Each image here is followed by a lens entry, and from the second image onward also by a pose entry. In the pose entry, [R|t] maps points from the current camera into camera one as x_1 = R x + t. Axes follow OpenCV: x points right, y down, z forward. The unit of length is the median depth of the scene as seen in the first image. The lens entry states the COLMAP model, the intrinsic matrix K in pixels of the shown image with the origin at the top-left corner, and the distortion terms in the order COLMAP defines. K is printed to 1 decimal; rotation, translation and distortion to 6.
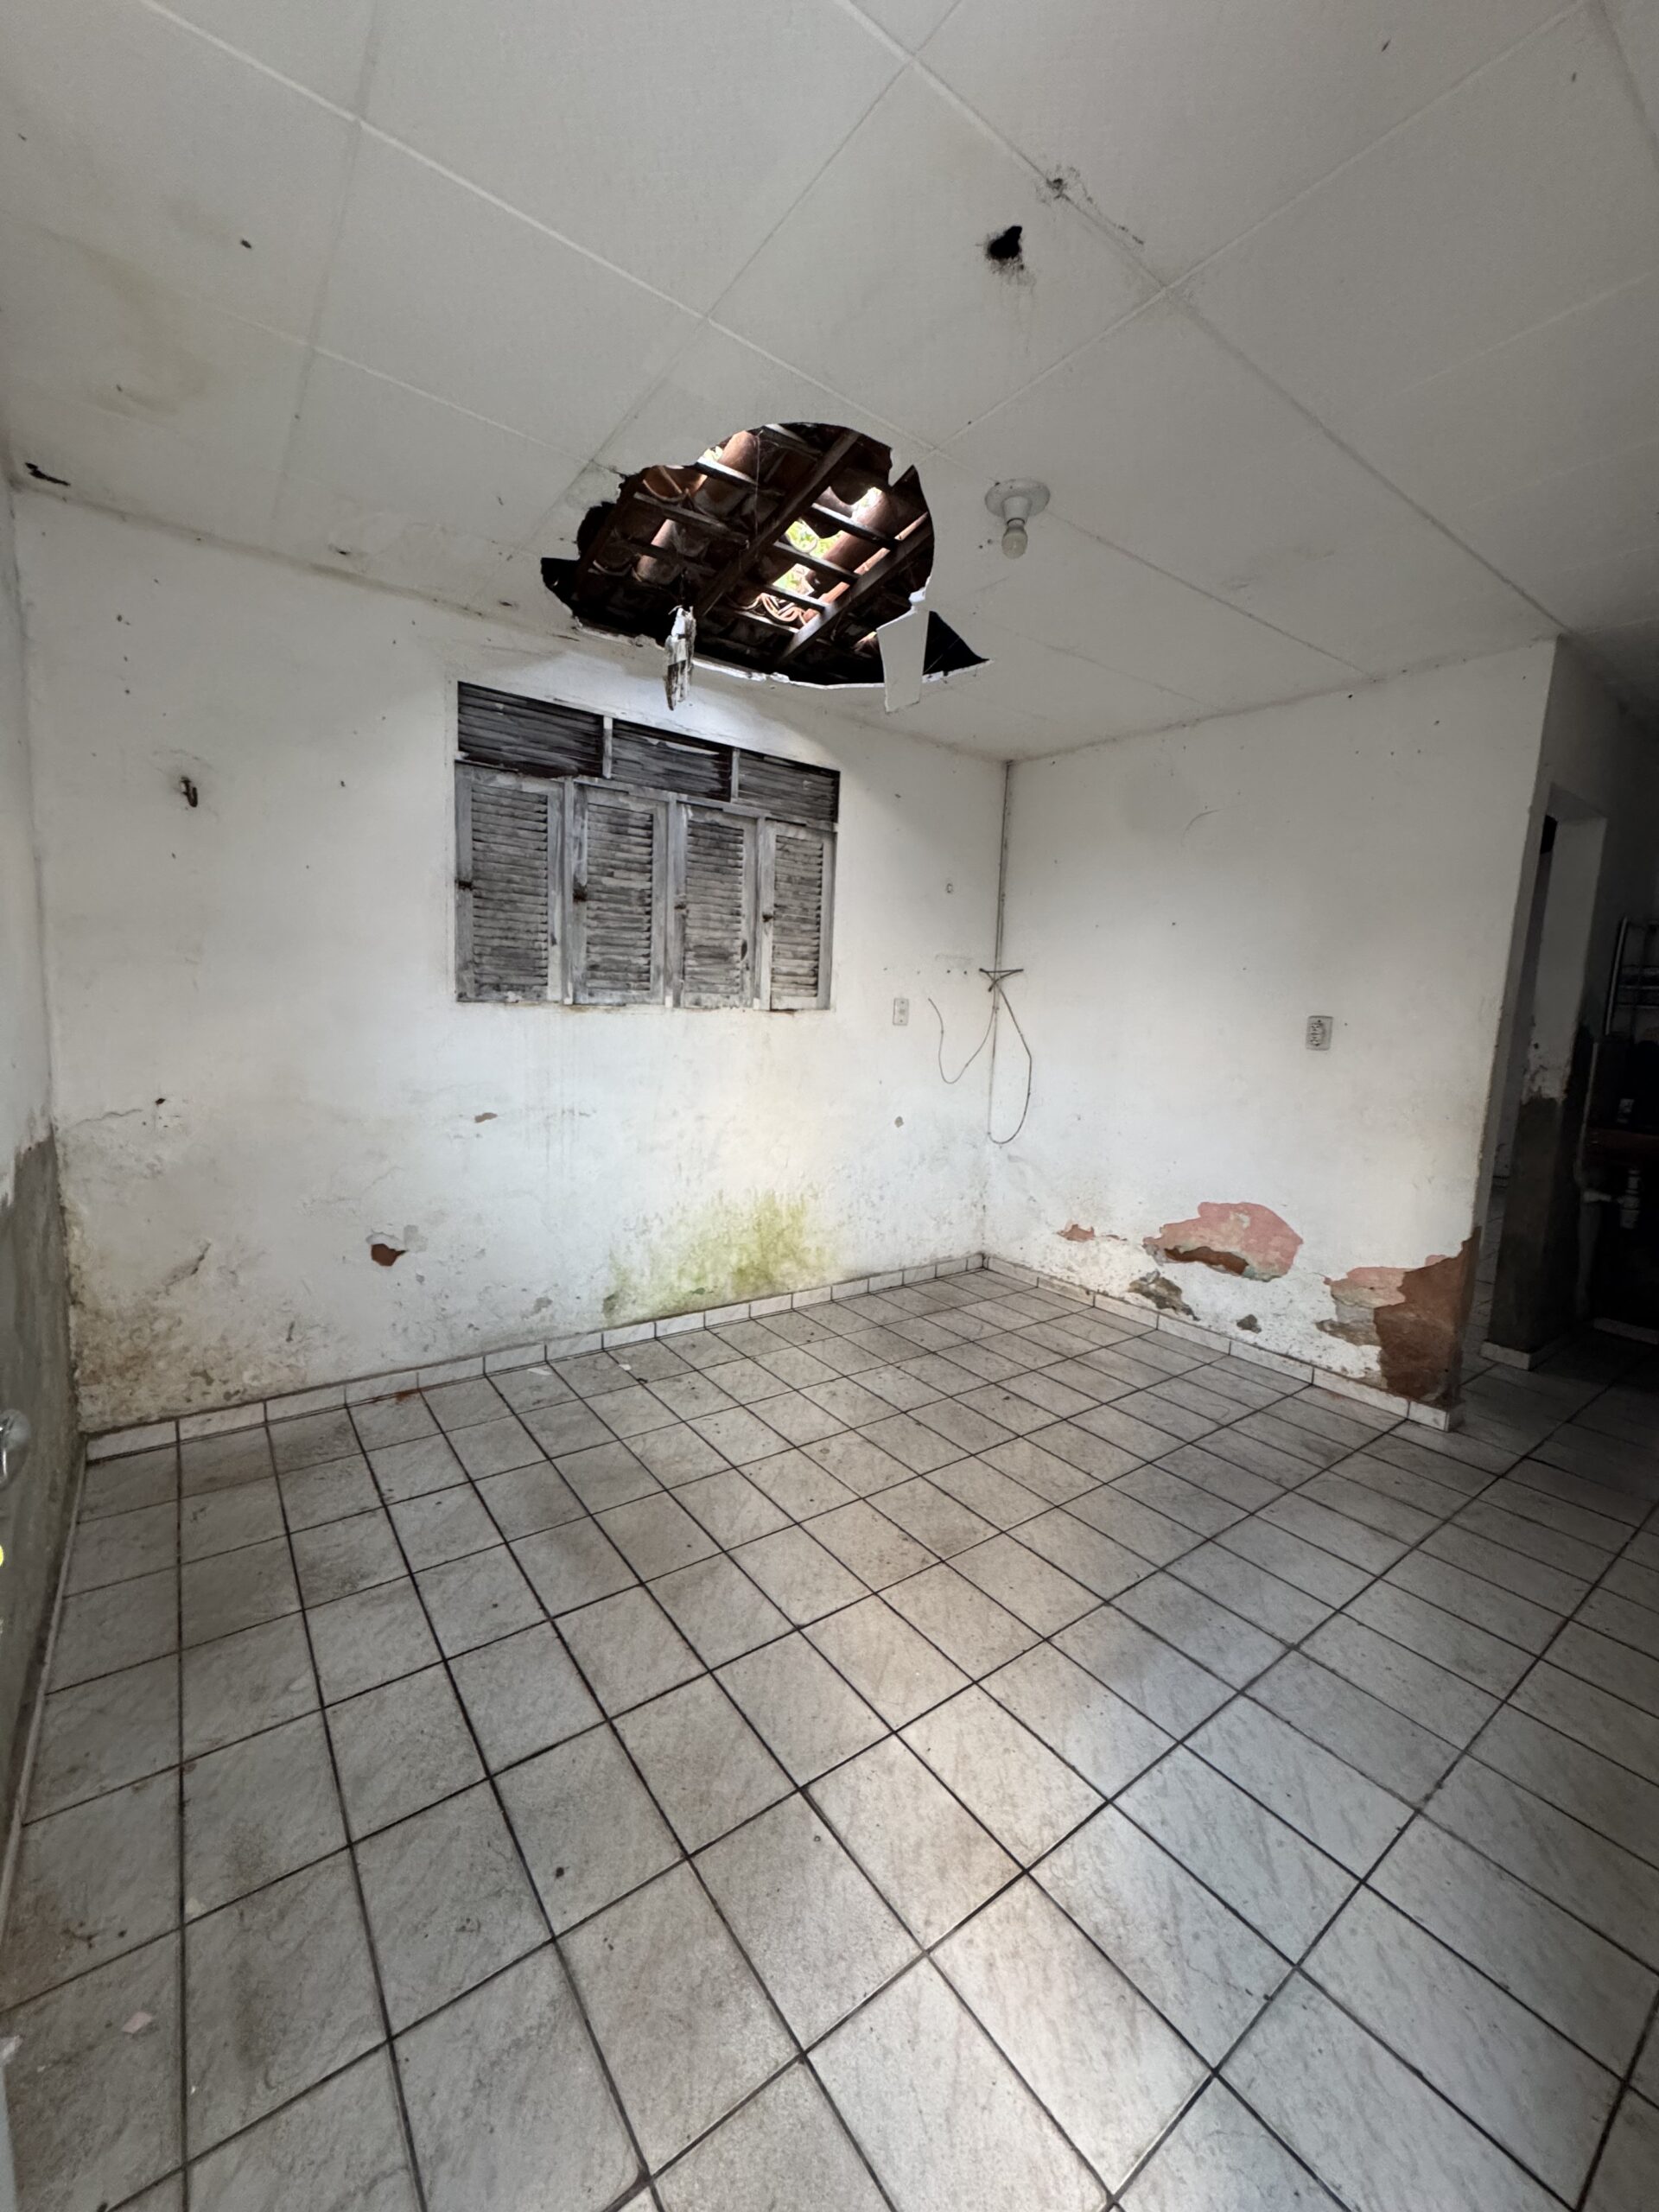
lens RADIAL K [[876.1, 0, 837.5], [0, 876.1, 1112.3], [0, 0, 1]] dist [-0.004159, 0.000373]
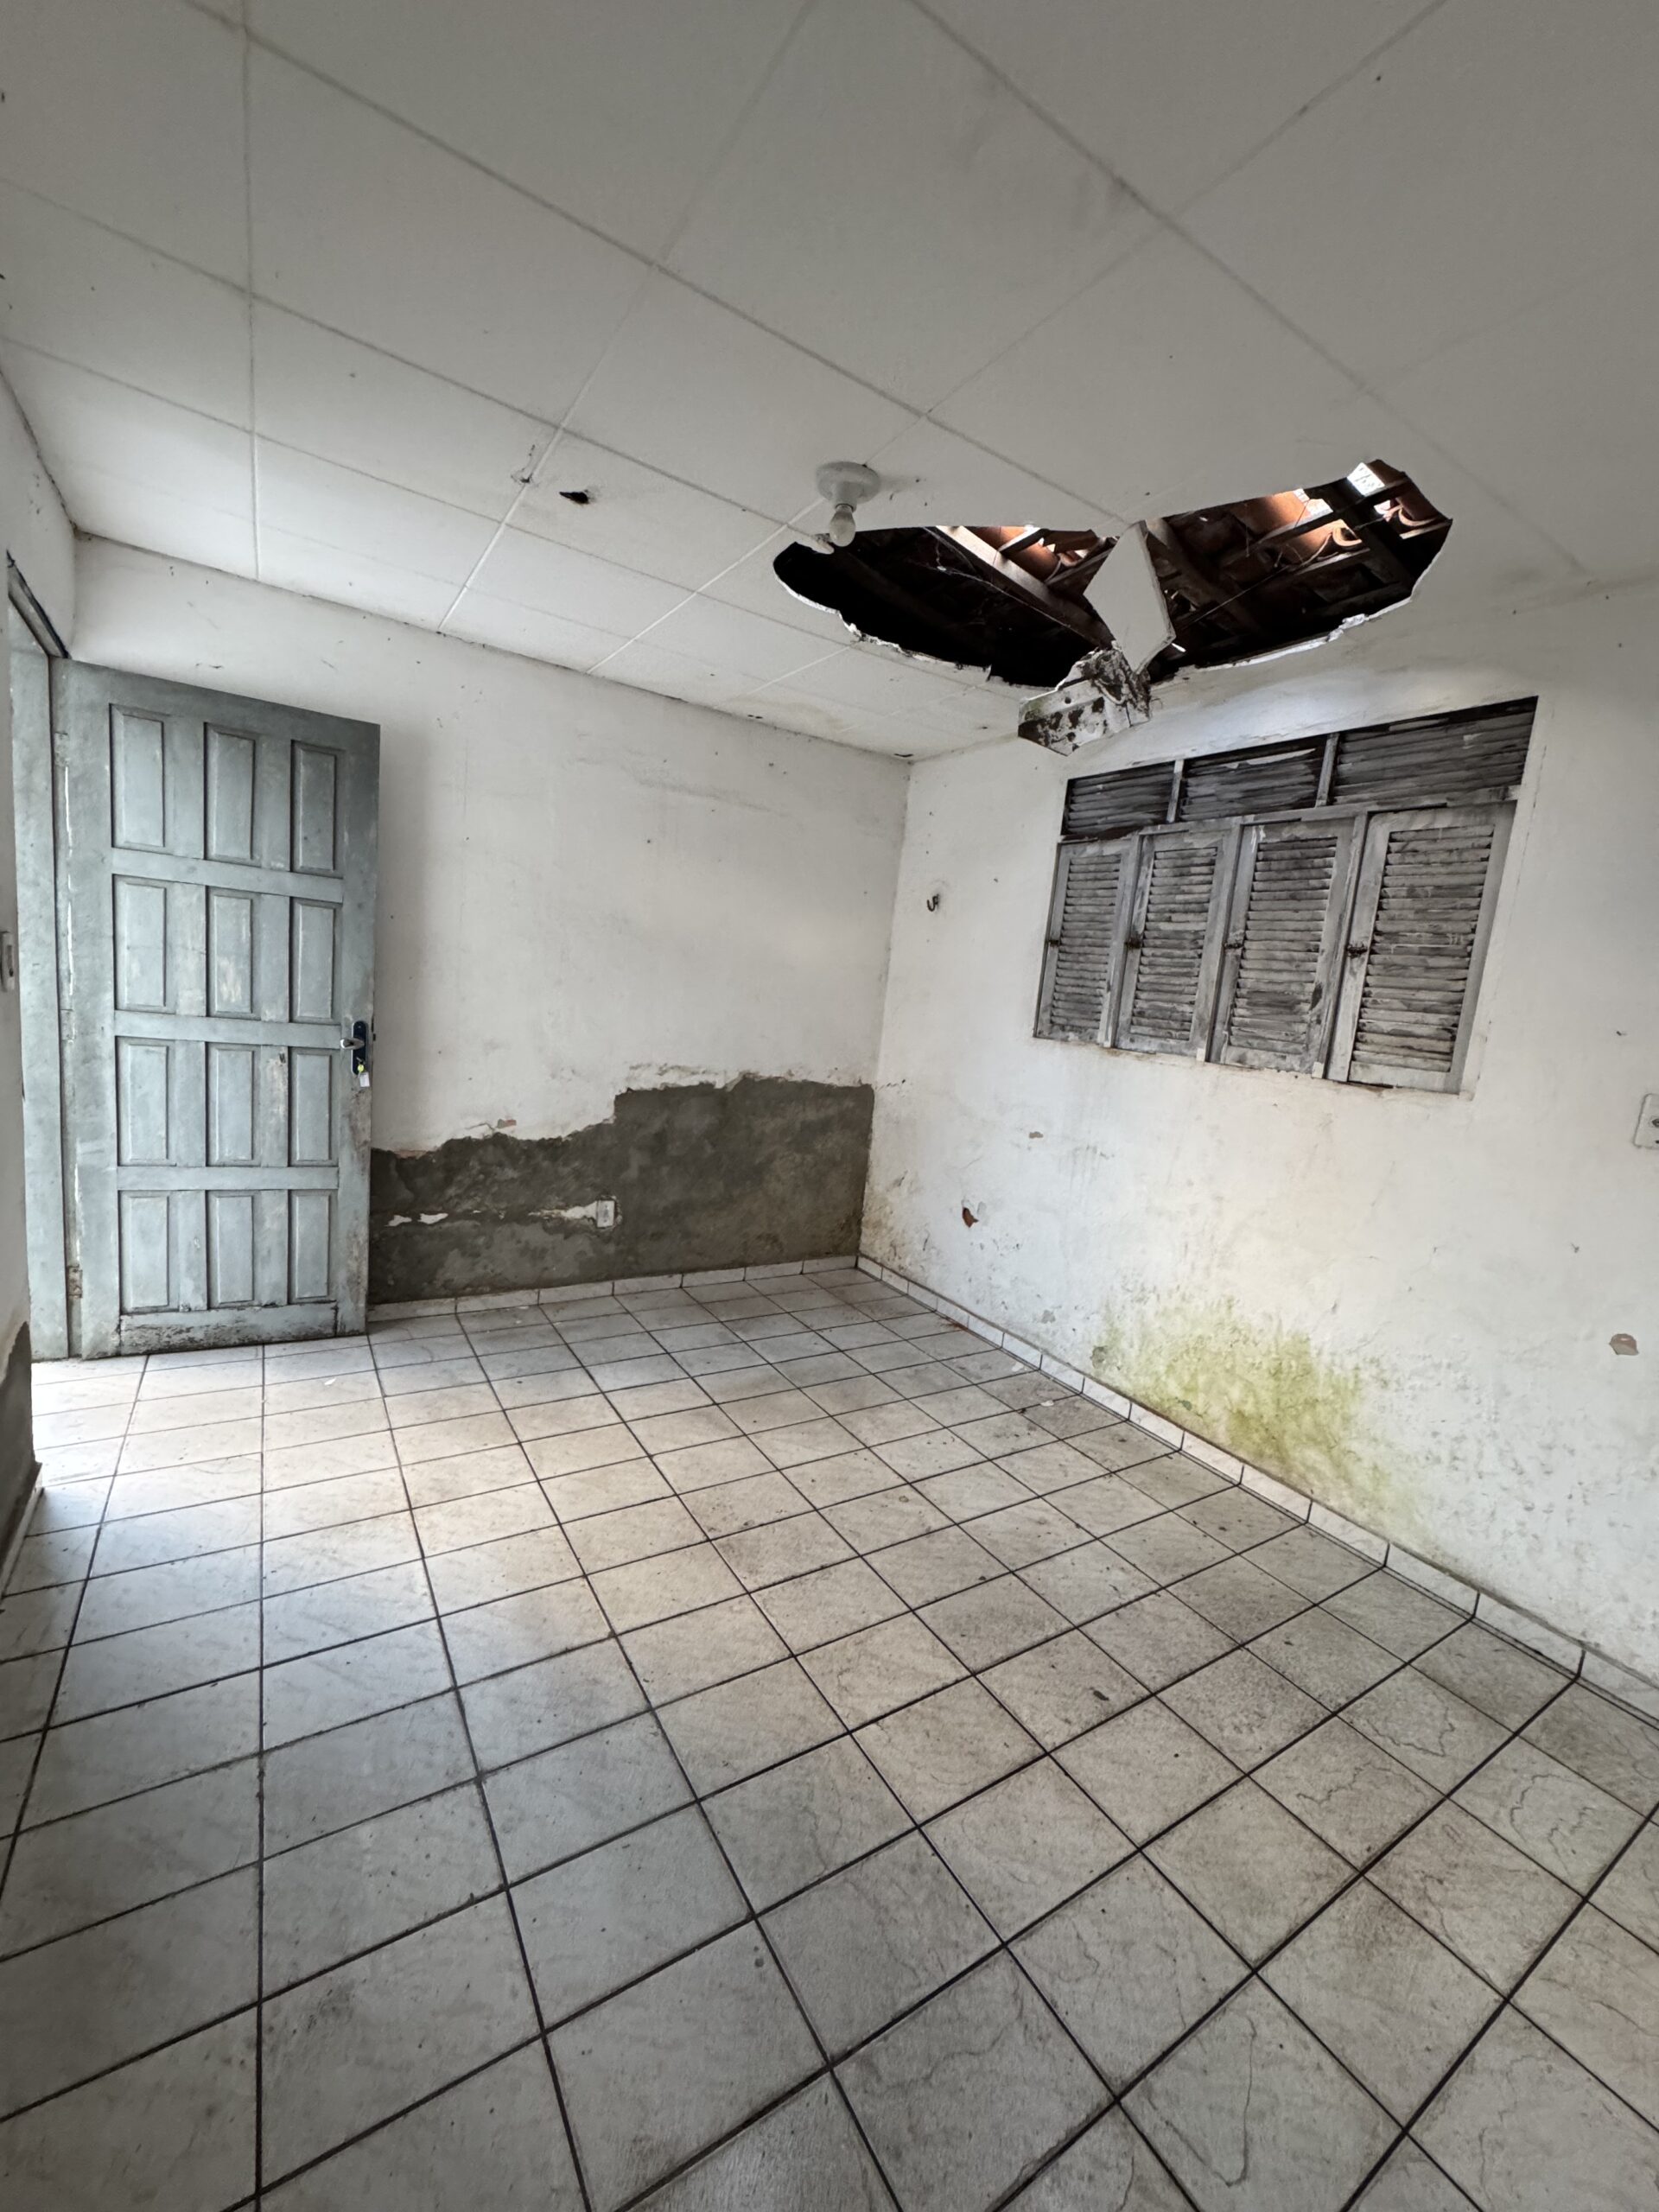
lens RADIAL K [[876.1, 0, 821.6], [0, 876.1, 1109.8], [0, 0, 1]] dist [-0.004159, 0.000373]
pose [[-0.071544, 0.096027, -0.992804, 0.749418], [-0.230329, 0.966863, 0.110116, -0.086563], [0.970479, 0.236549, -0.047055, 0.725327]]
